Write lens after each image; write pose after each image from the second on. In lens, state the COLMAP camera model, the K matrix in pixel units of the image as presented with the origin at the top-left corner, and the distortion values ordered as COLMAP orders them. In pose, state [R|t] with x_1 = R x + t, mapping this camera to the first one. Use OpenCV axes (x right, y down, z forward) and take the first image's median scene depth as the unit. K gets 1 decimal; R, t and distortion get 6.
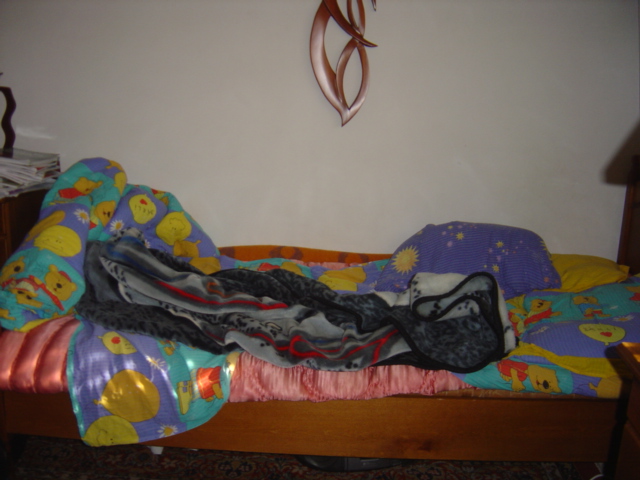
lens RADIAL K [[727.5, 0, 320.0], [0, 727.5, 240.0], [0, 0, 1]] dist [-0.138357, 0.021202]
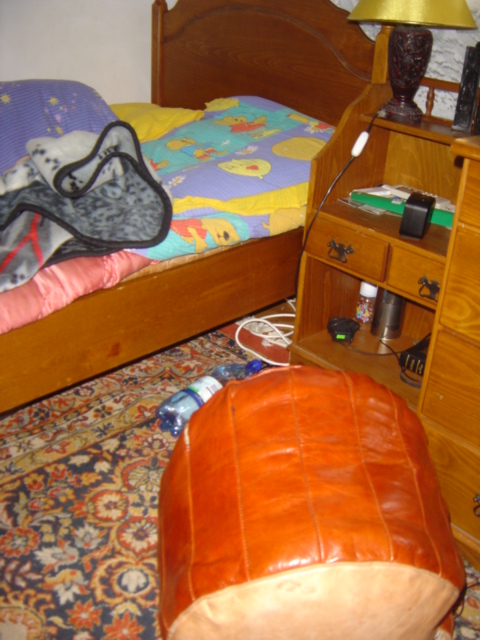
lens RADIAL K [[727.5, 0, 240.0], [0, 727.5, 320.0], [0, 0, 1]] dist [-0.138357, 0.021202]
pose [[0.691610, -0.324358, 0.645343, -0.266553], [0.148369, 0.938238, 0.312565, 0.023422], [-0.706868, -0.120424, 0.697019, 0.341381]]
